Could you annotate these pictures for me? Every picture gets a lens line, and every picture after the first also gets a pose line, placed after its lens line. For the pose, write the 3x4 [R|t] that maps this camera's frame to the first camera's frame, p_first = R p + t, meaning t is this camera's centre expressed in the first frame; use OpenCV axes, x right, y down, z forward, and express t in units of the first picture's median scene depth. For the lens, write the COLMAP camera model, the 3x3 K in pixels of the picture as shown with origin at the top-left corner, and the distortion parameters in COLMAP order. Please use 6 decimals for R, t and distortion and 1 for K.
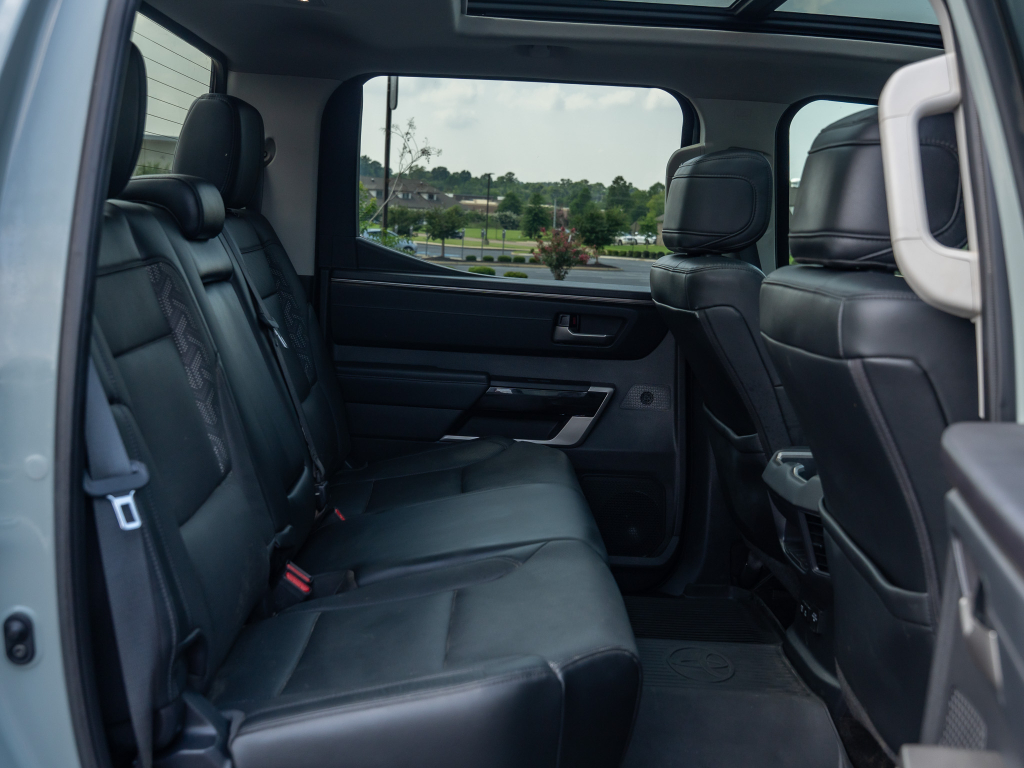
lens RADIAL K [[1215.2, 0, 512.0], [0, 1215.2, 384.0], [0, 0, 1]] dist [0.003972, 0.046503]
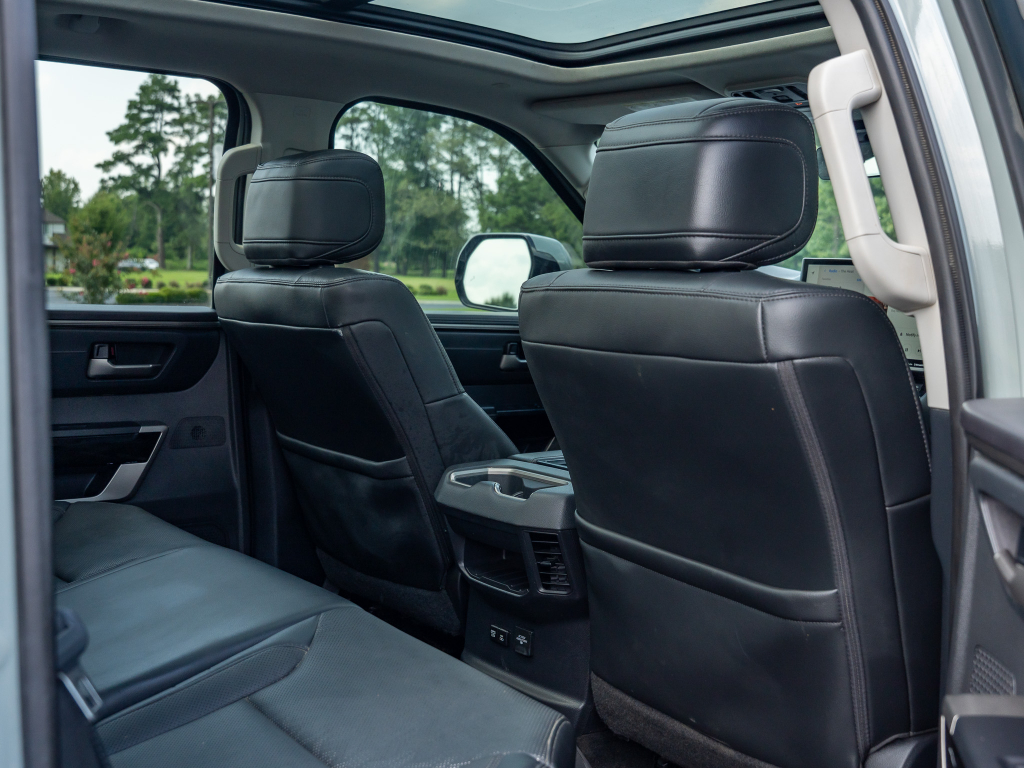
lens RADIAL K [[1215.2, 0, 512.0], [0, 1215.2, 384.0], [0, 0, 1]] dist [0.003972, 0.046503]
pose [[0.818436, -0.085647, 0.568178, -0.253027], [0.092564, 0.995566, 0.016736, -0.022194], [-0.567093, 0.038895, 0.822735, 0.190519]]
